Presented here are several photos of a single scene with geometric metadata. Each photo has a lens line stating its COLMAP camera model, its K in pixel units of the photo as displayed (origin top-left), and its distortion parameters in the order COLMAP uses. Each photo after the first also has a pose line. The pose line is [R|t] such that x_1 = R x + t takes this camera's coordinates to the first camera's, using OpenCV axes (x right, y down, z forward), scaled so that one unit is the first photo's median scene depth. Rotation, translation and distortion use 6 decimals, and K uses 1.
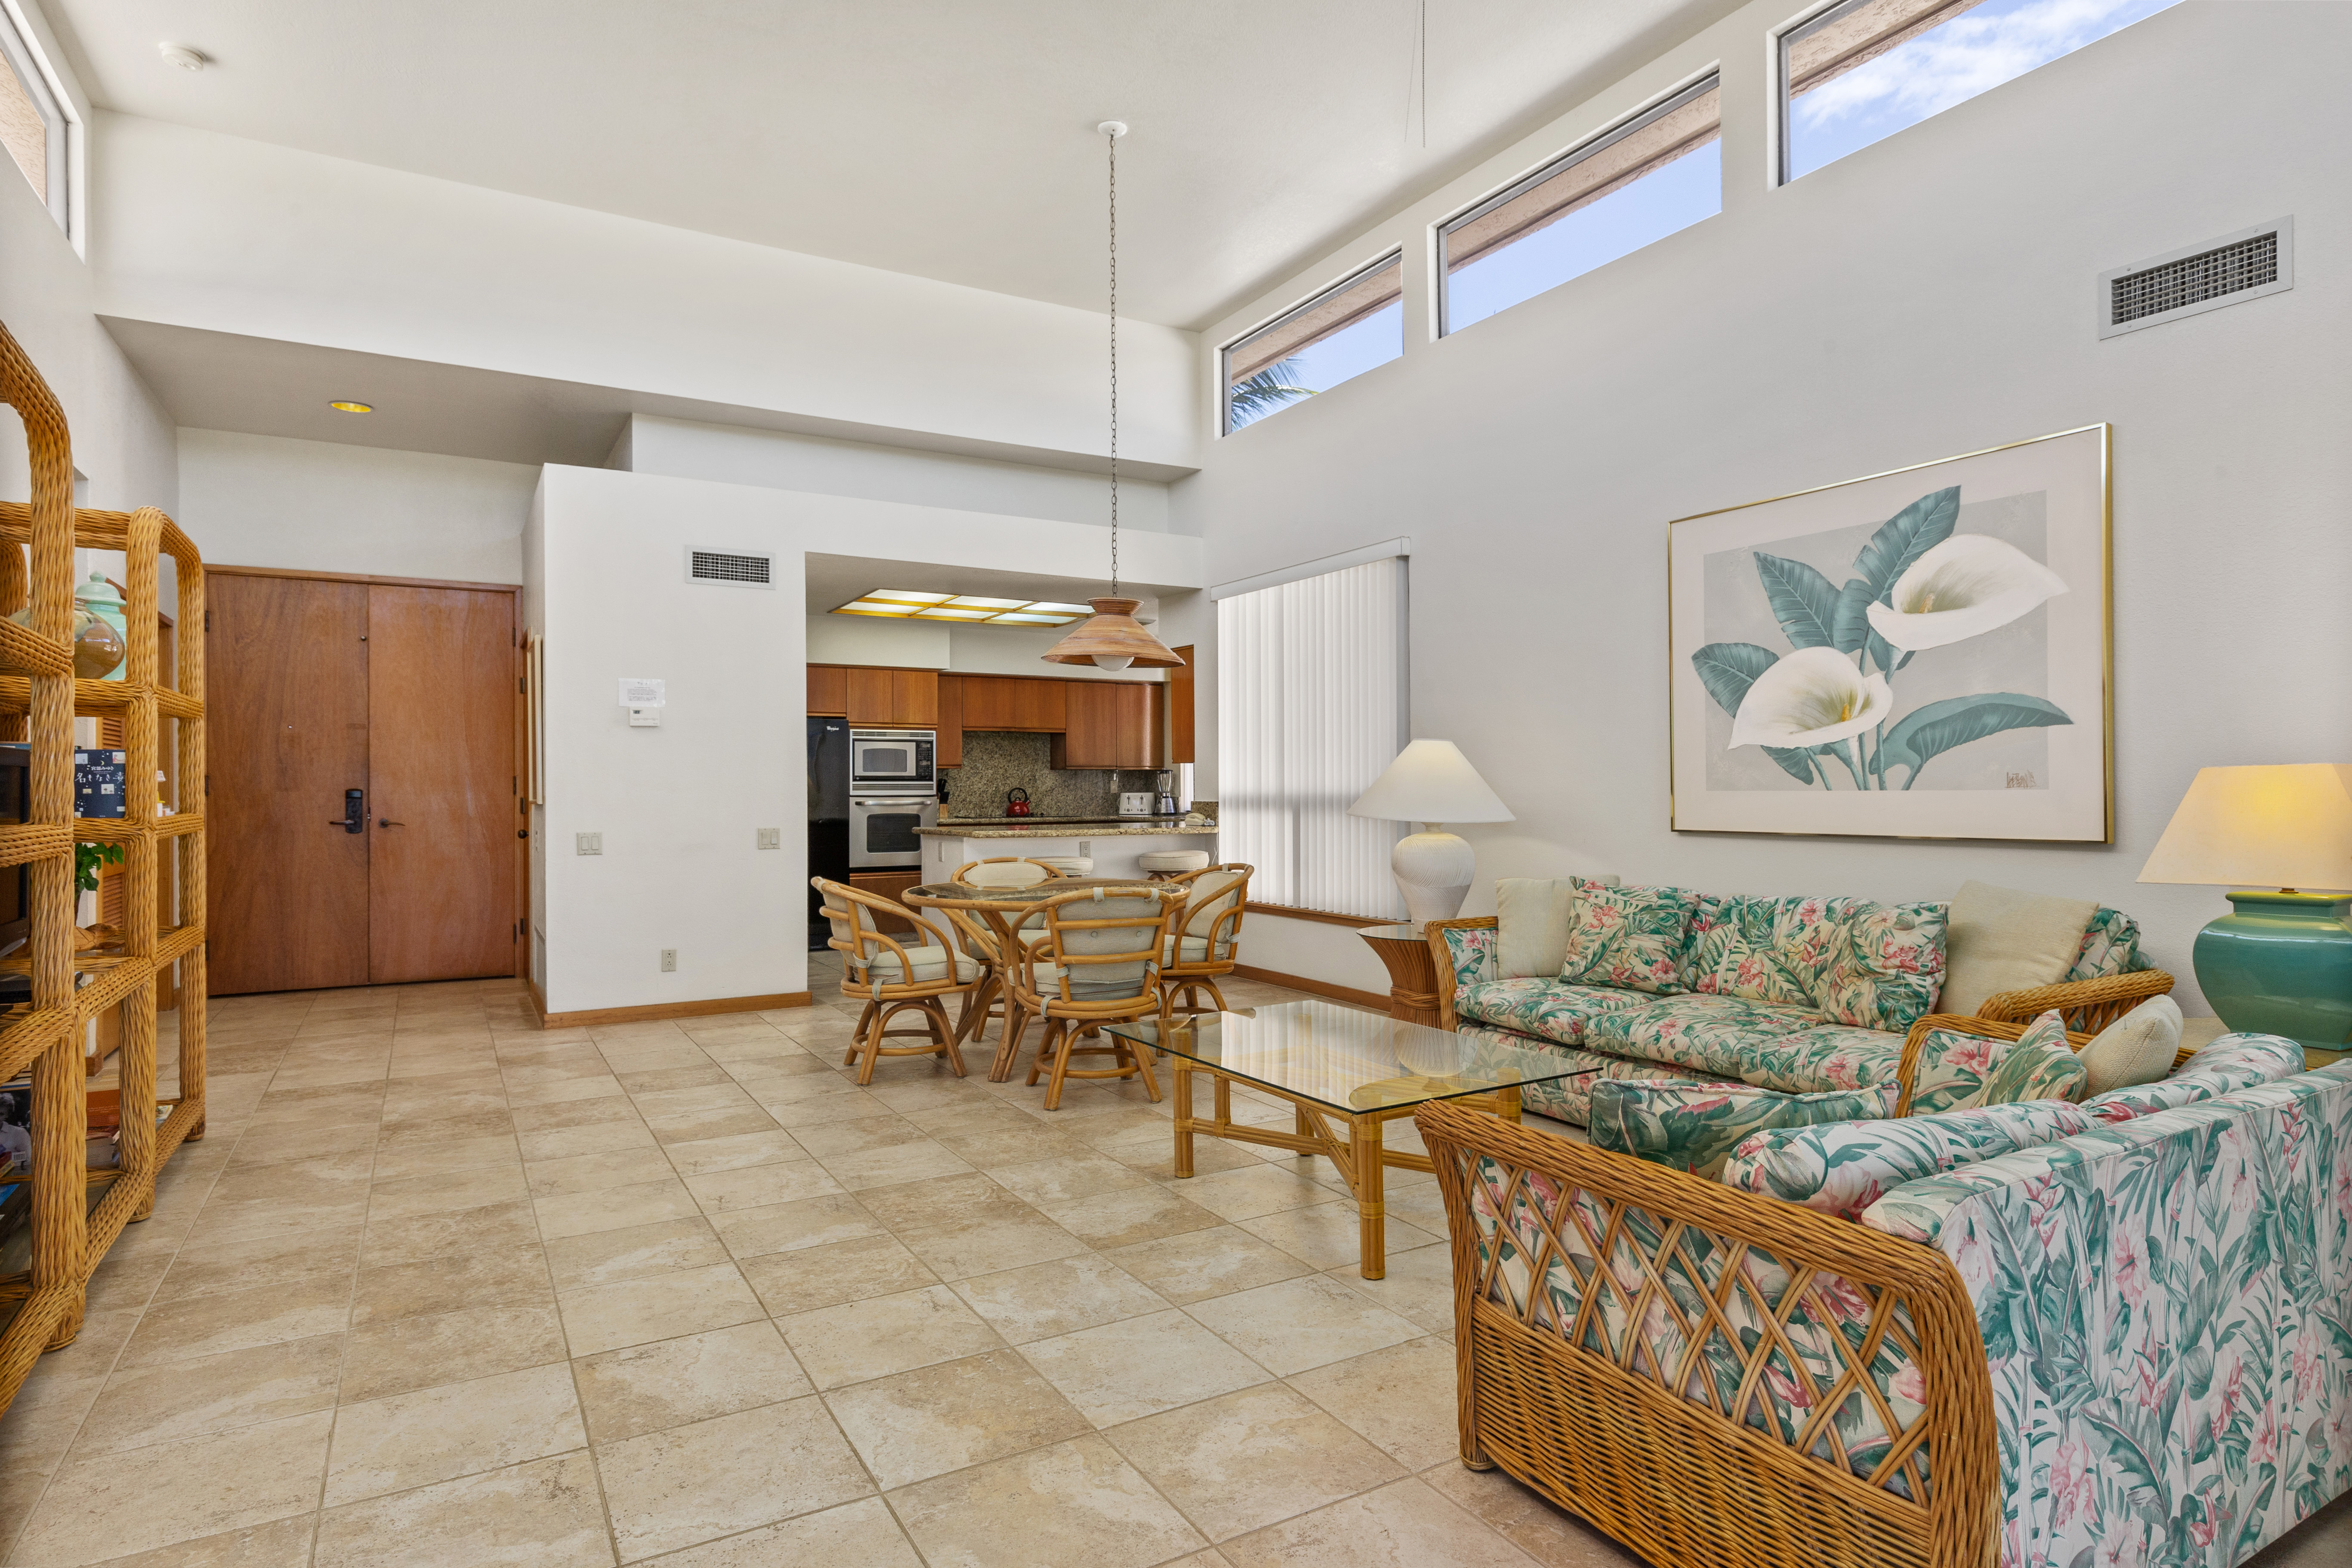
lens RADIAL K [[1275.2, 0, 1176.0], [0, 1275.2, 784.0], [0, 0, 1]] dist [0.002527, 0.000288]
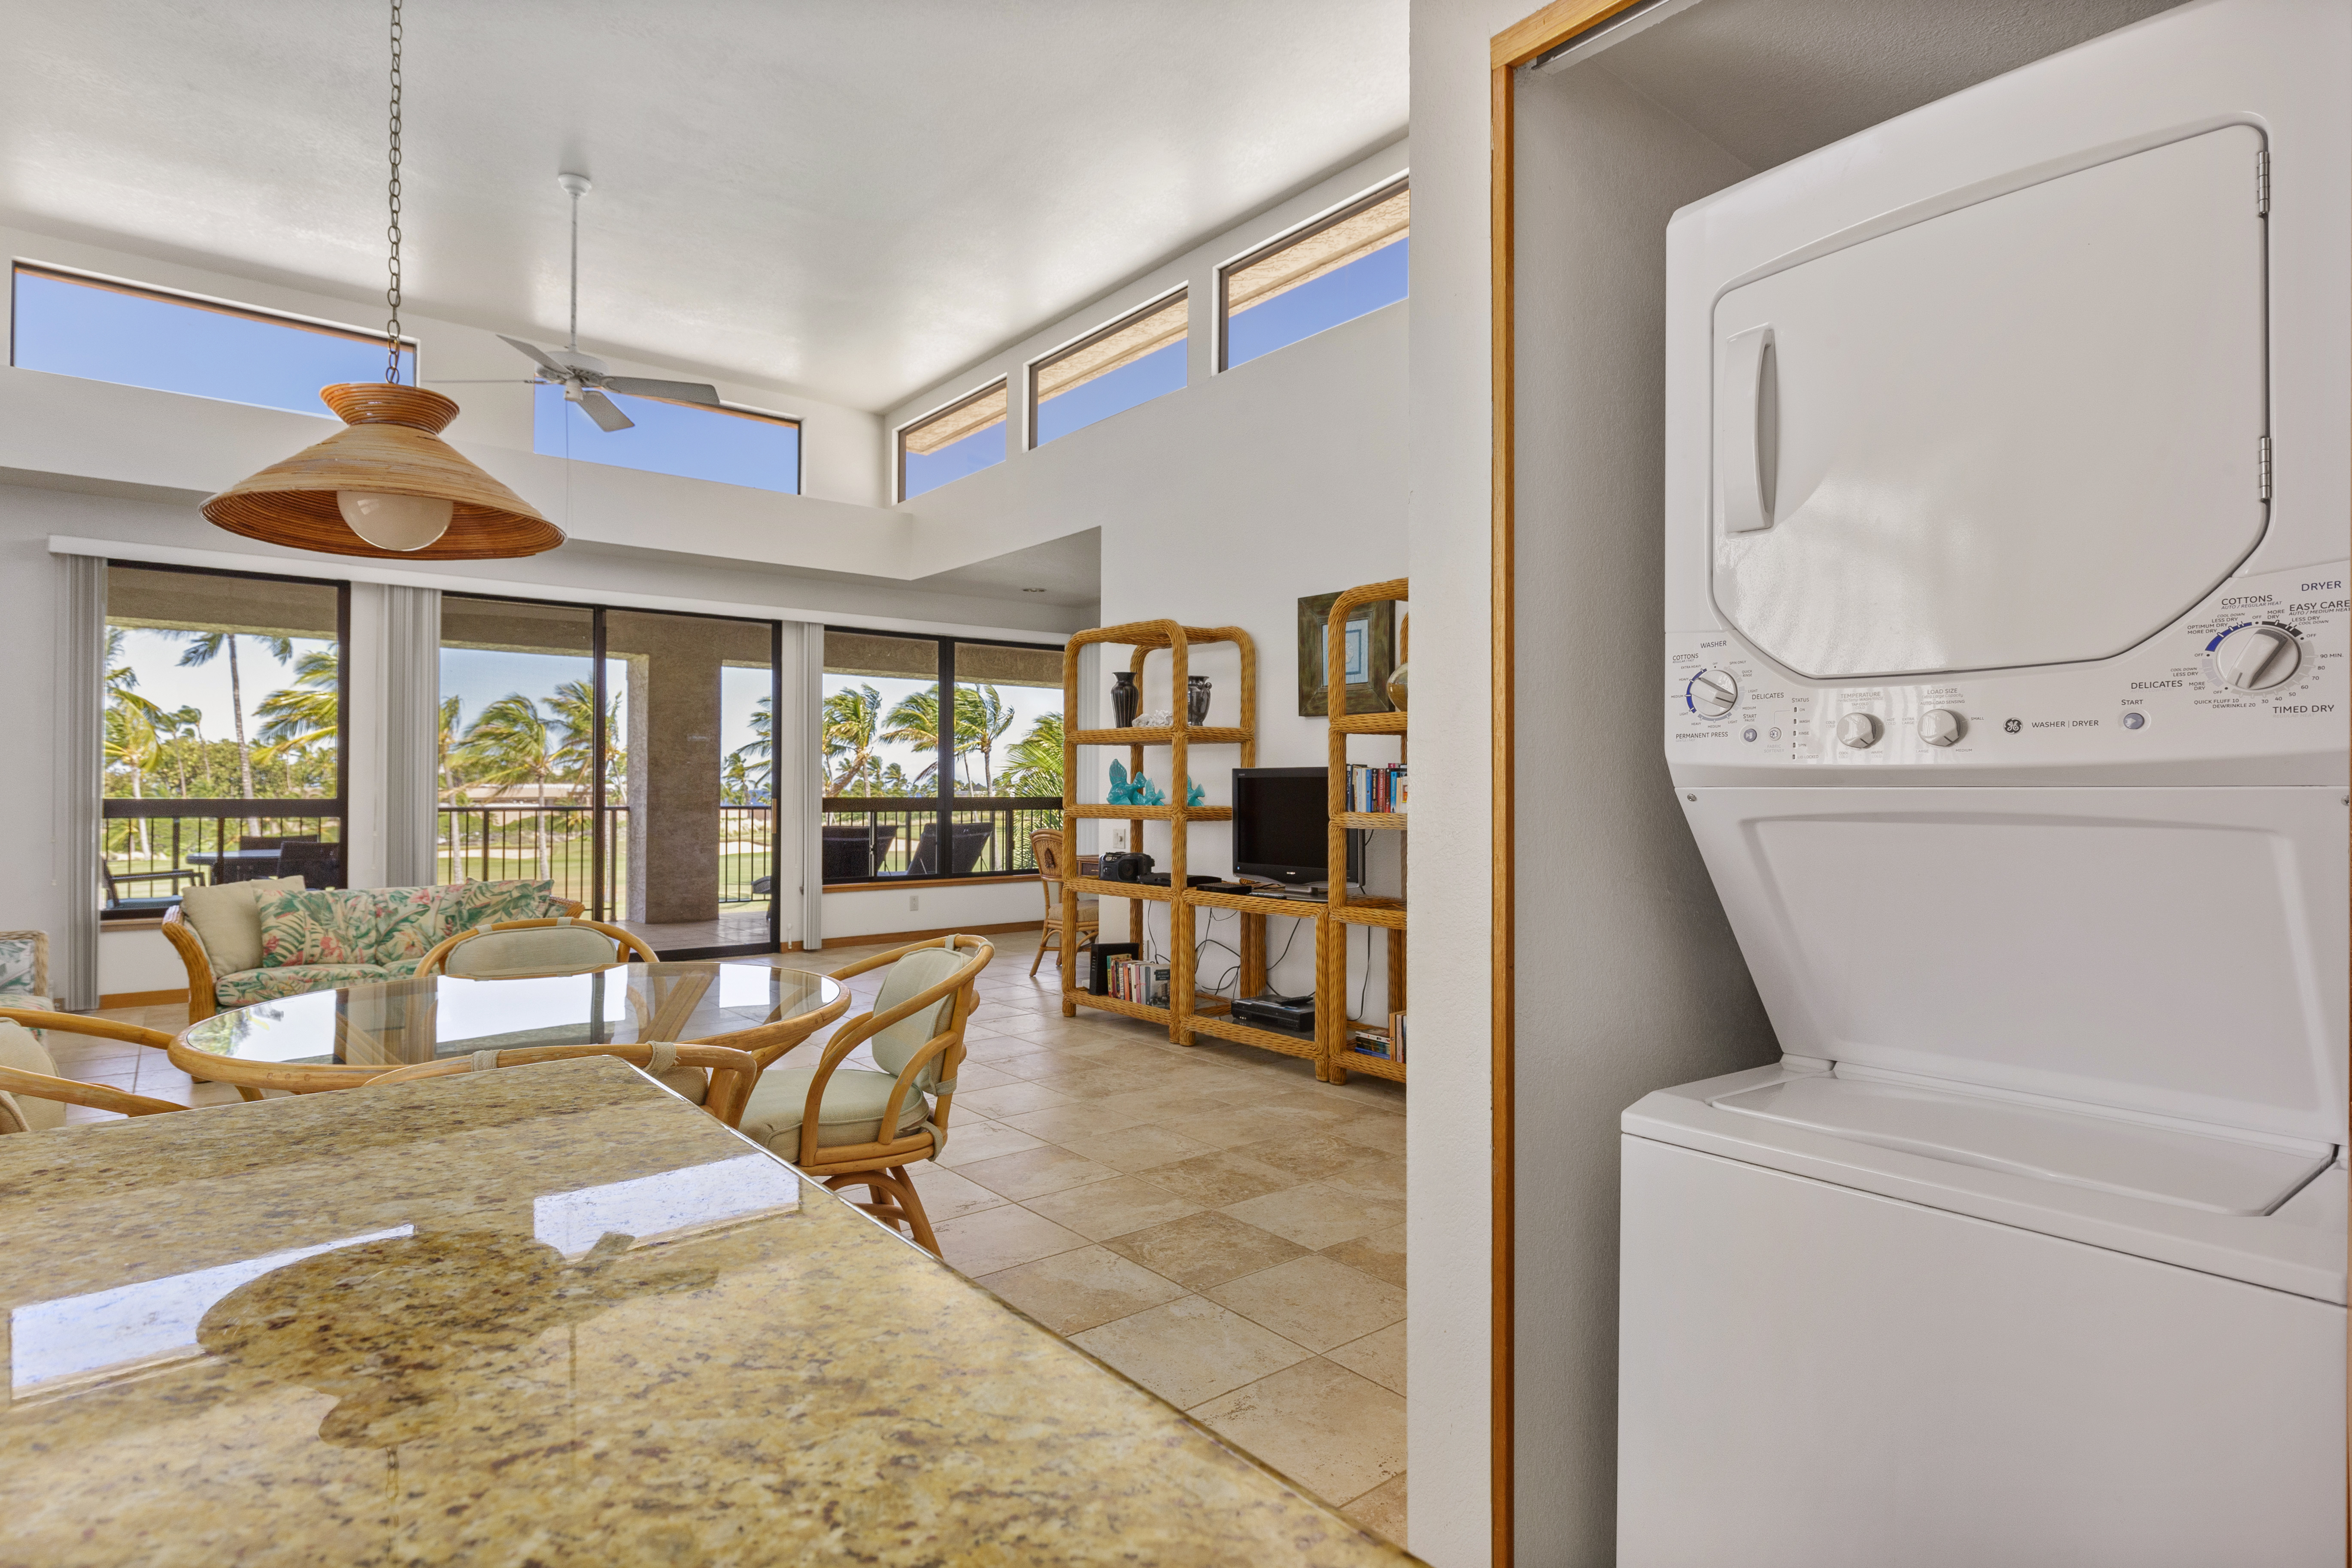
lens RADIAL K [[1210.1, 0, 1176.0], [0, 1210.1, 784.0], [0, 0, 1]] dist [-0.001479, 0.001088]
pose [[-0.986750, 0.002368, -0.162230, -0.336938], [0.003312, 0.999979, -0.005551, 0.003085], [0.162214, -0.006015, -0.986737, 1.920864]]
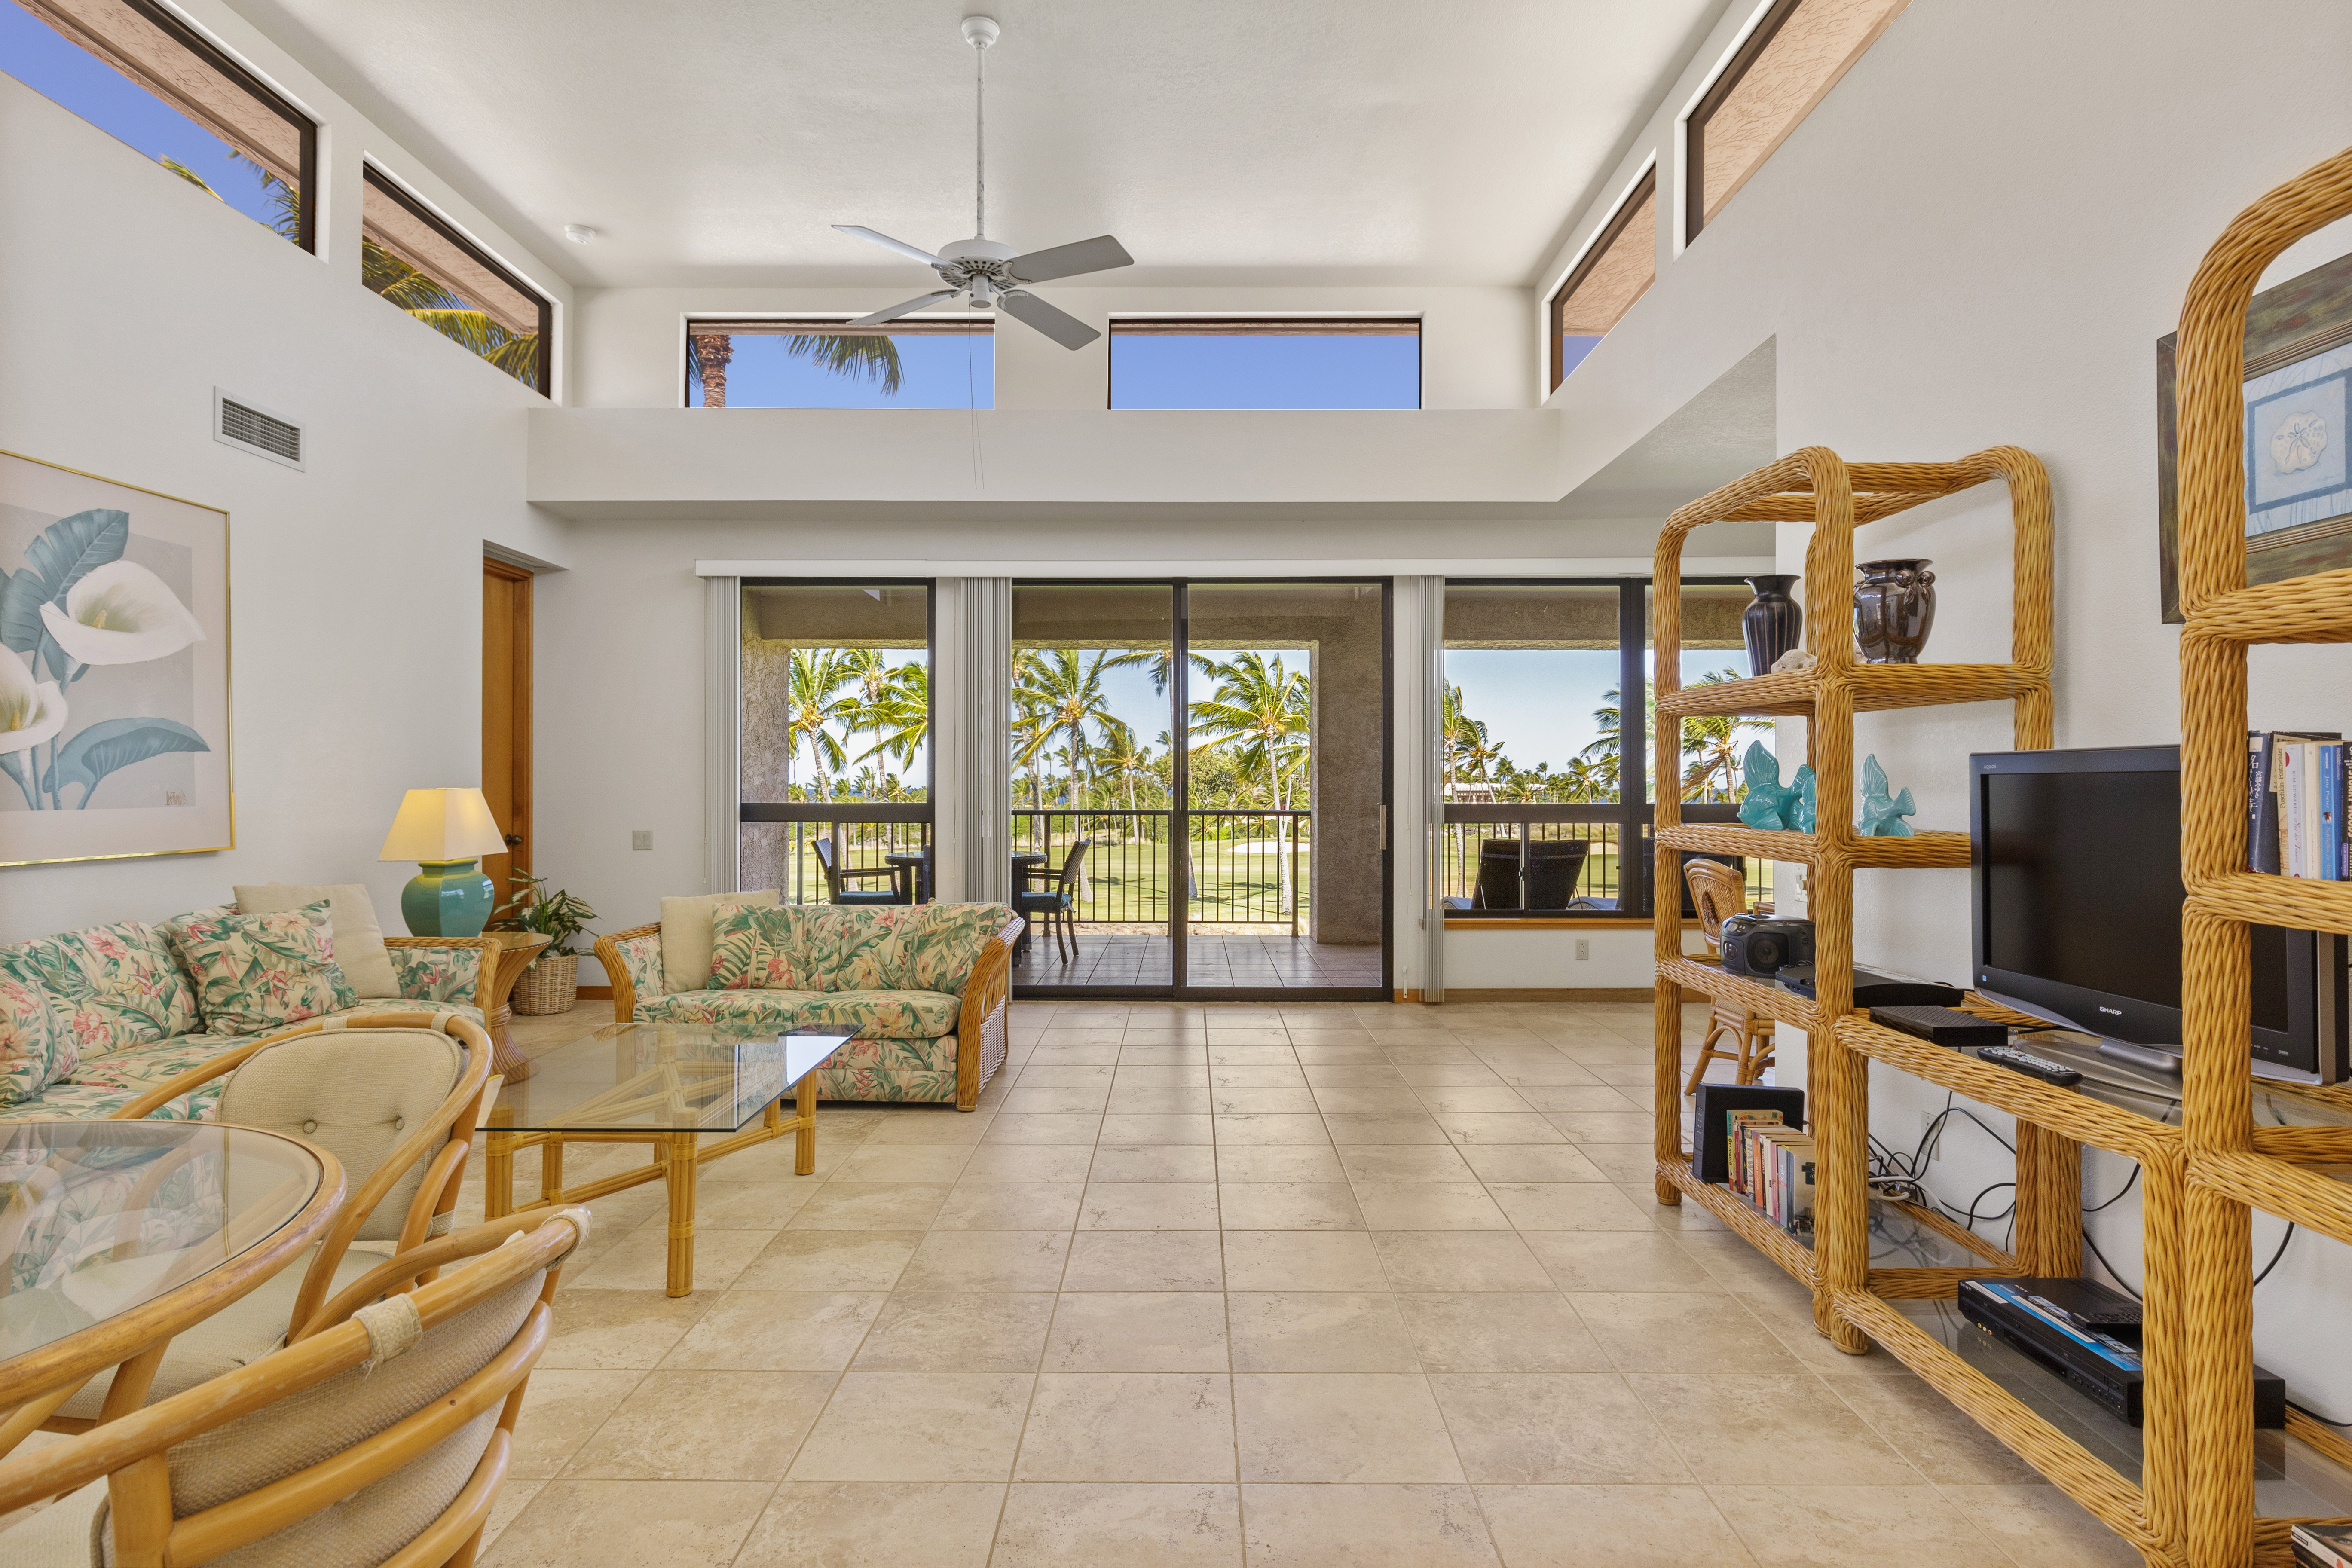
lens RADIAL K [[1220.5, 0, 1176.0], [0, 1220.5, 784.0], [0, 0, 1]] dist [-0.003732, -0.000473]
pose [[-0.859214, 0.007026, 0.511569, -0.582772], [0.004708, 0.999972, -0.005826, -0.004634], [-0.511595, -0.002597, -0.859223, 1.337267]]
